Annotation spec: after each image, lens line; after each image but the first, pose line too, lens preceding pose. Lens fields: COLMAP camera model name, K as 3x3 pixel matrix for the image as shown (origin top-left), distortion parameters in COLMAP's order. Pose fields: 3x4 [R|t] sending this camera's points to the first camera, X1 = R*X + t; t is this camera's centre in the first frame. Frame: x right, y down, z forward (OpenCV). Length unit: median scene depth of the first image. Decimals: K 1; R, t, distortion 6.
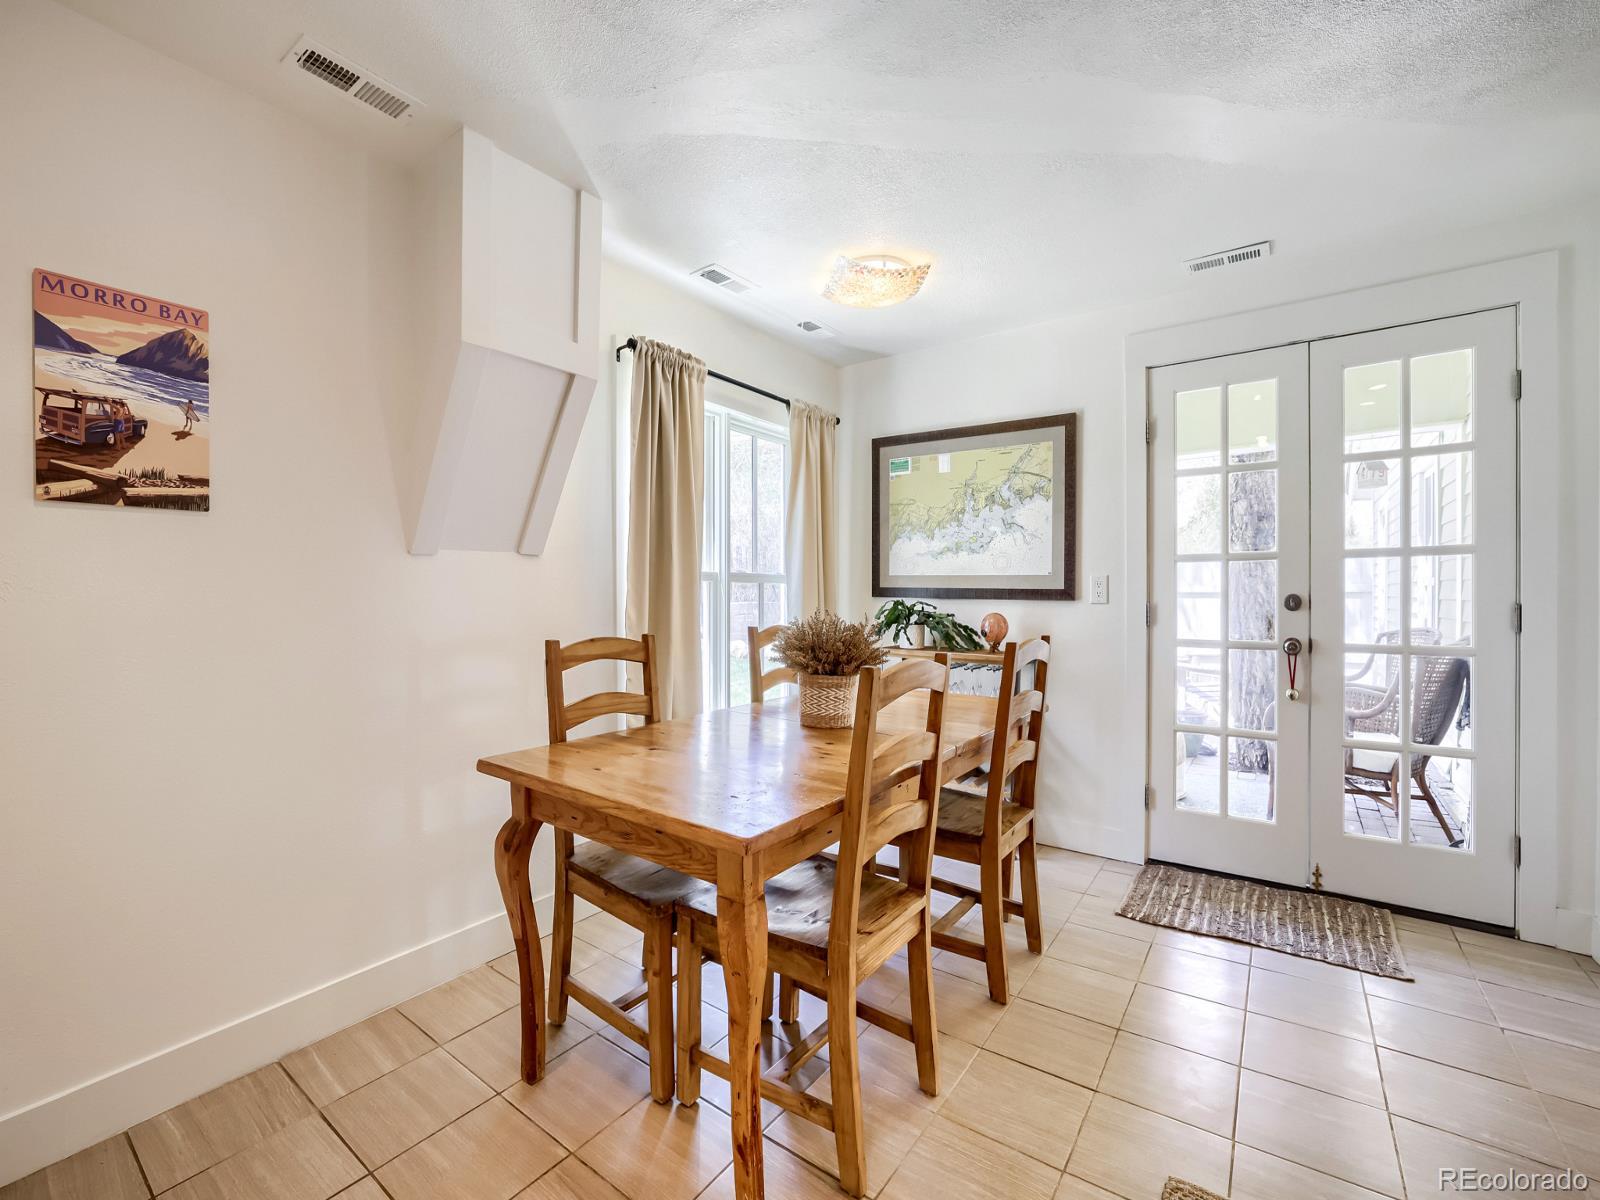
lens RADIAL K [[693.6, 0, 810.5], [0, 693.6, 603.2], [0, 0, 1]] dist [-0.047728, 0.013910]
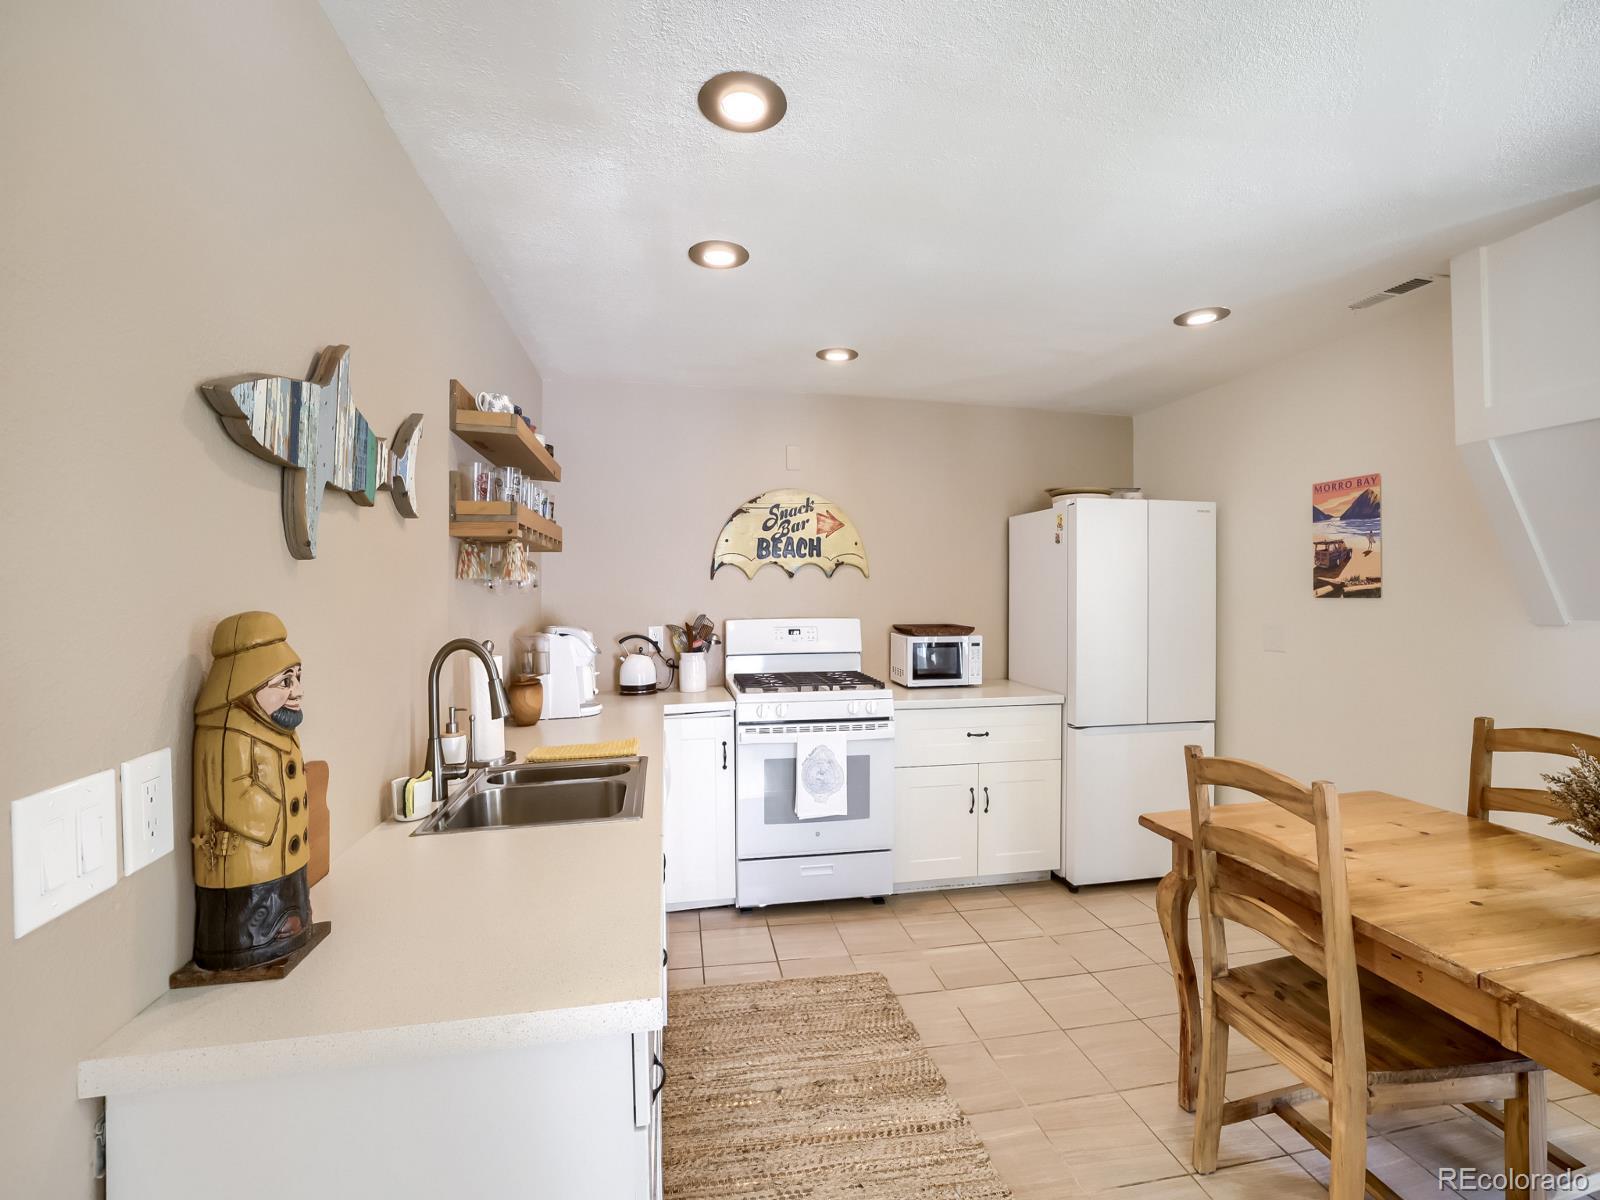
lens RADIAL K [[640.5, 0, 797.0], [0, 640.5, 595.0], [0, 0, 1]] dist [-0.028129, 0.010345]
pose [[-0.694783, 0.009681, -0.719154, 1.223980], [0.004571, 0.999949, 0.009045, -0.173291], [0.719205, 0.002997, -0.694792, 1.110824]]
